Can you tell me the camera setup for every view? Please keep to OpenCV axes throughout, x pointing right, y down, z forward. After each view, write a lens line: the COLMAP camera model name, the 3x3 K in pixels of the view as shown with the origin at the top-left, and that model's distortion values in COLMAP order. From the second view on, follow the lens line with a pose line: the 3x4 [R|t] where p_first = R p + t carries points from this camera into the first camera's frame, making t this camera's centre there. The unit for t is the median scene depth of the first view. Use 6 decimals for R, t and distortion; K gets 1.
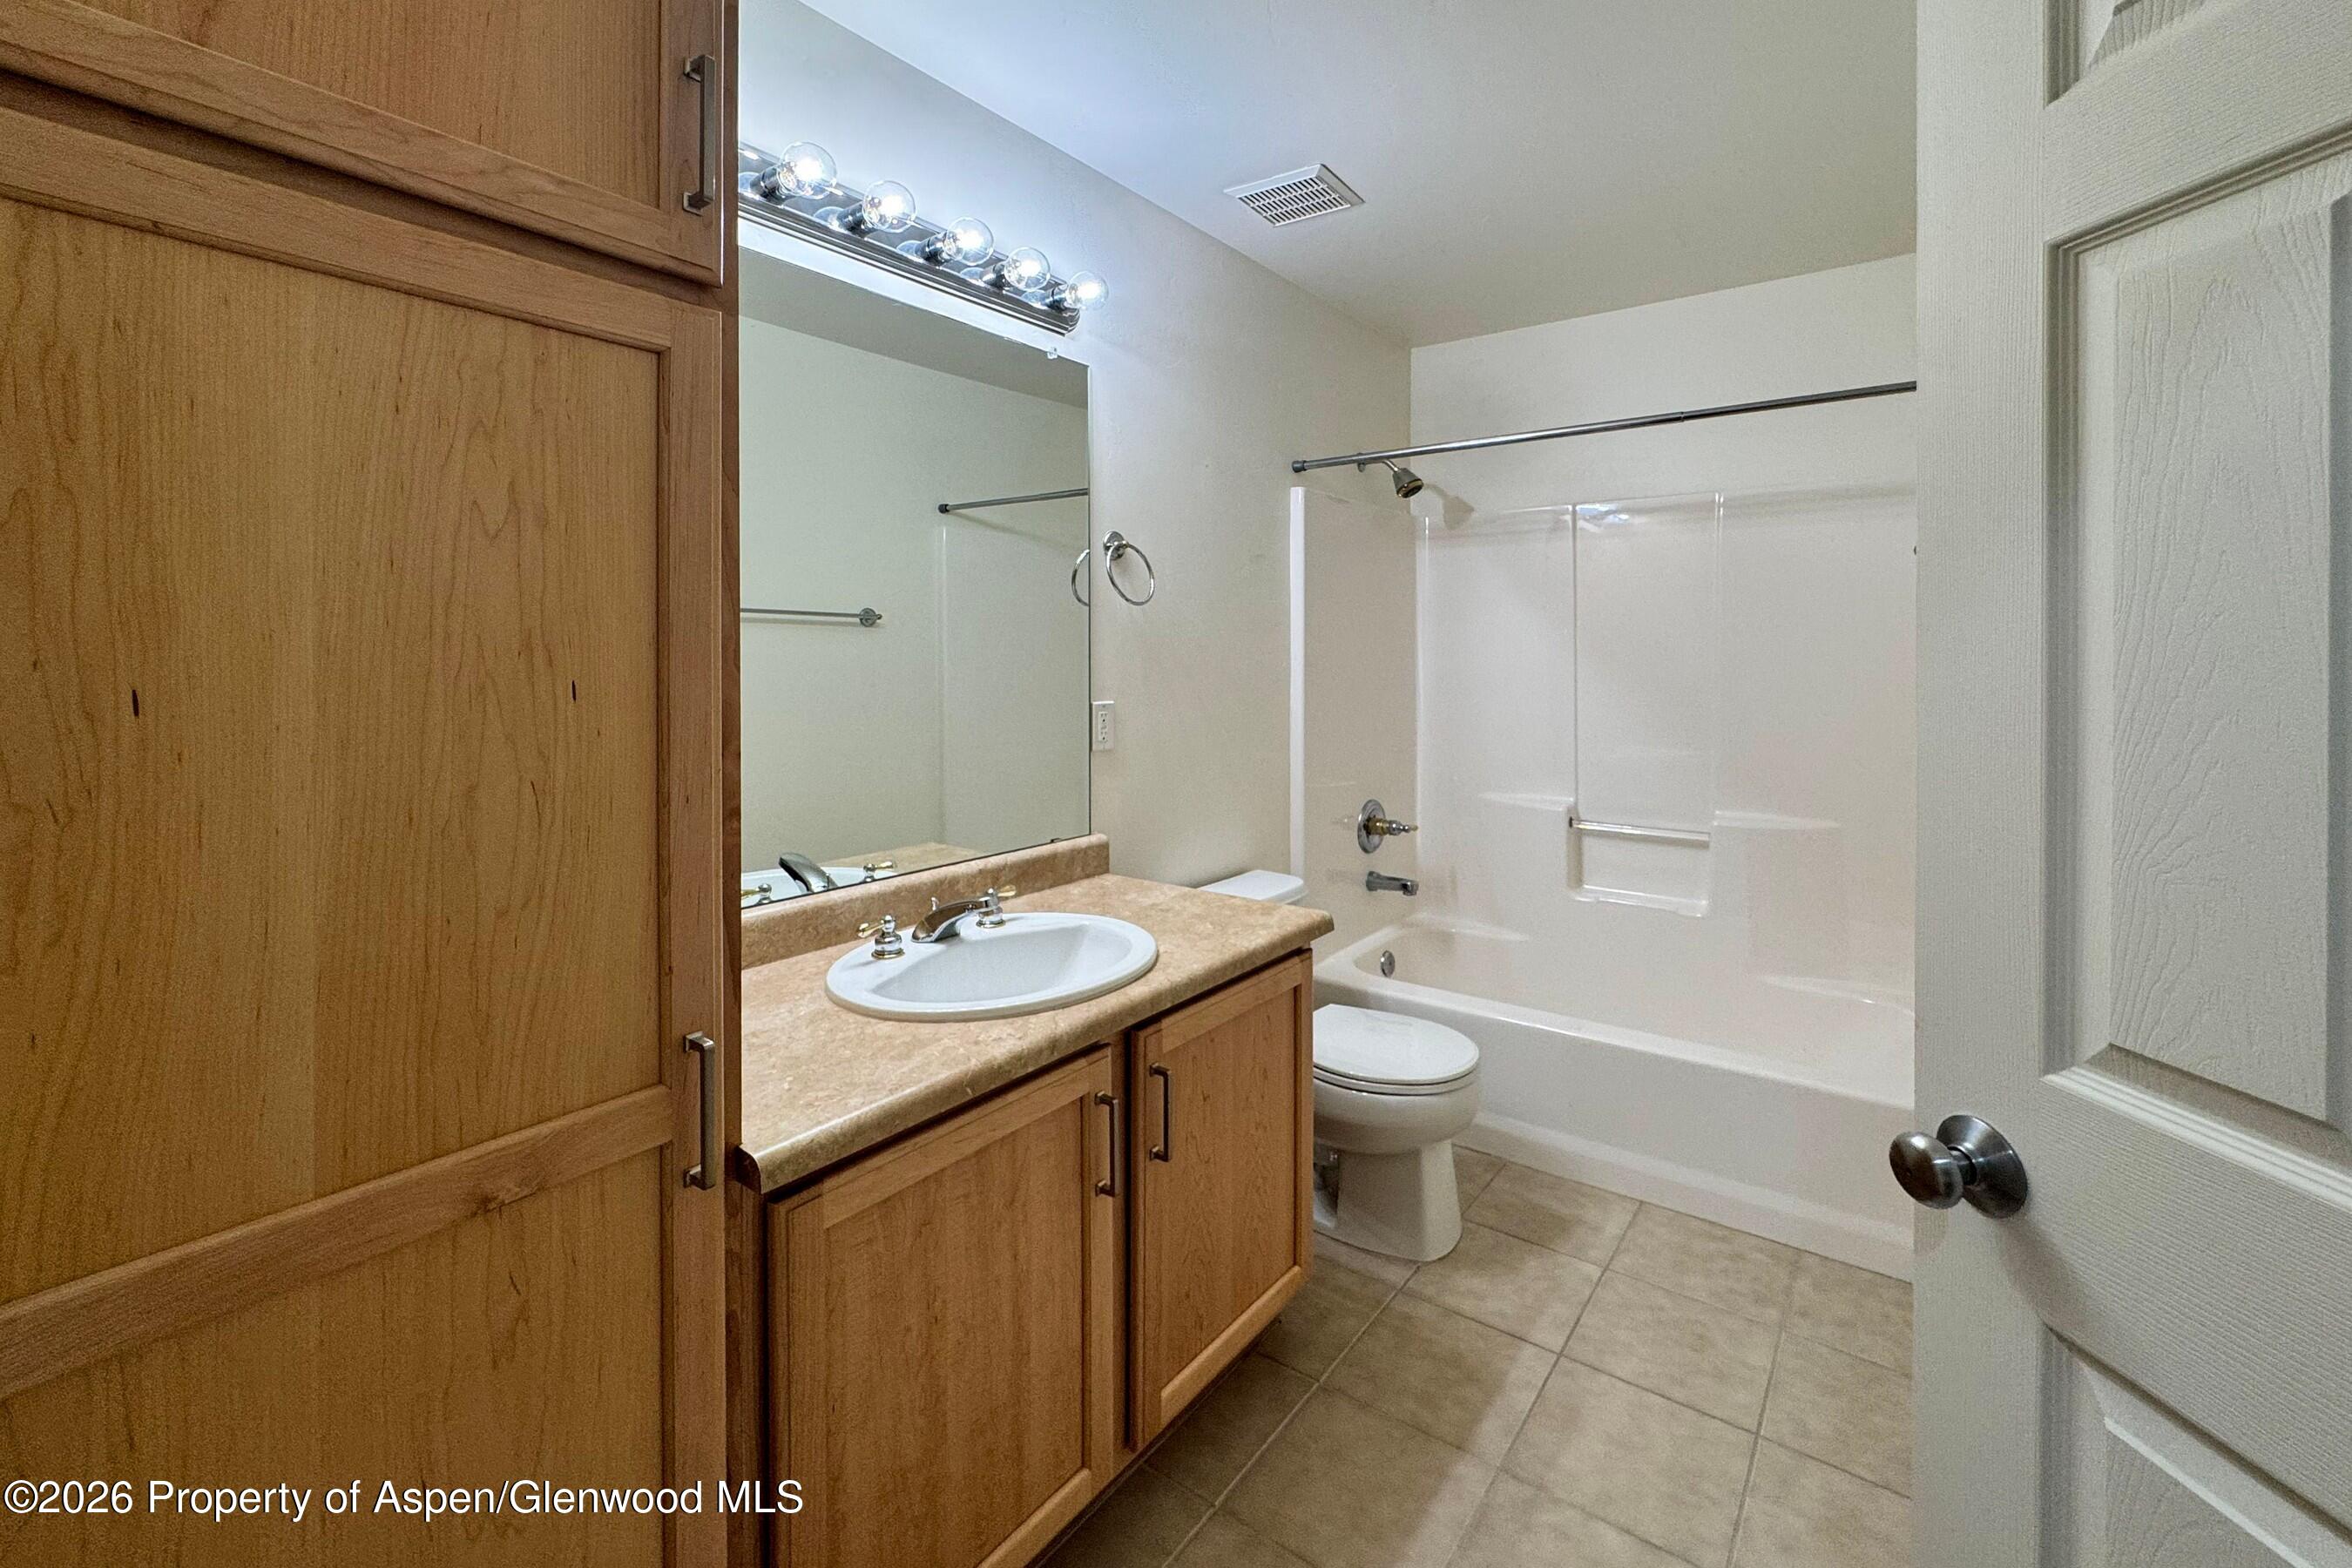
lens RADIAL K [[815.4, 0, 1174.5], [0, 815.4, 712.5], [0, 0, 1]] dist [0.049993, 0.000002]
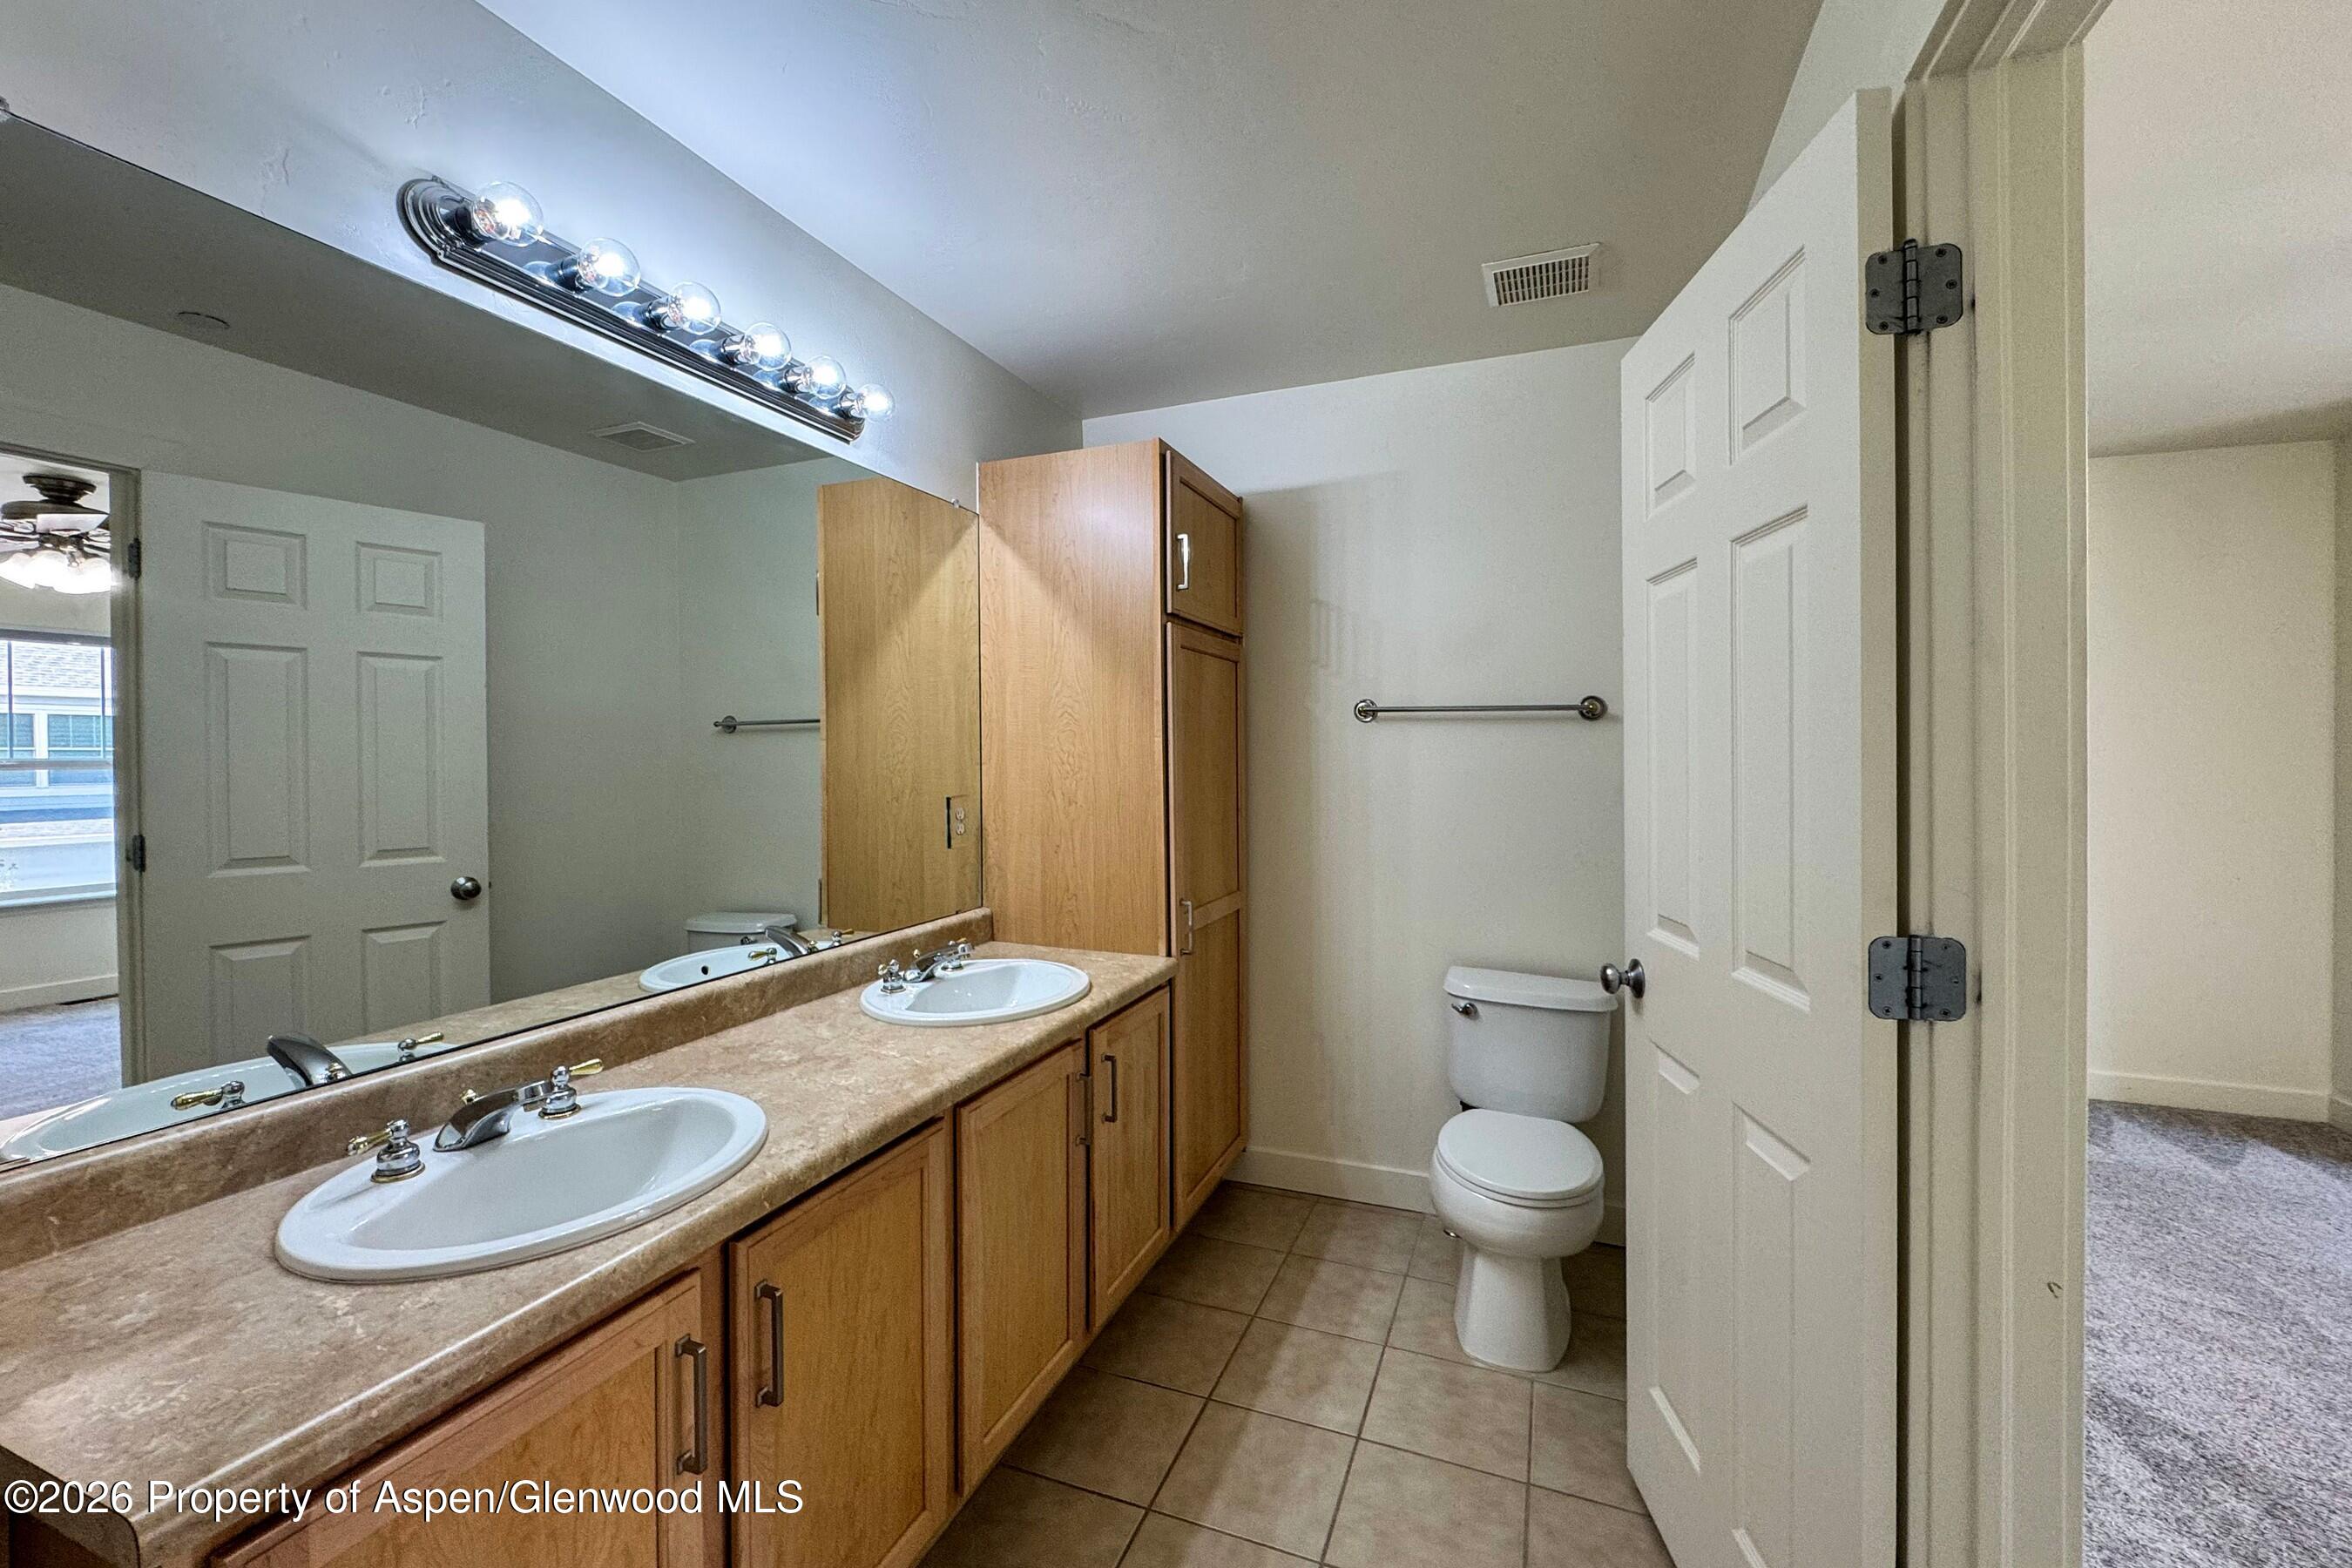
lens RADIAL K [[949.8, 0, 1176.0], [0, 949.8, 784.0], [0, 0, 1]] dist [-0.000281, -0.000035]
pose [[0.926250, -0.010933, 0.376752, -0.159094], [0.025940, 0.999058, -0.034782, 0.012312], [-0.376017, 0.041990, 0.925661, -0.166901]]
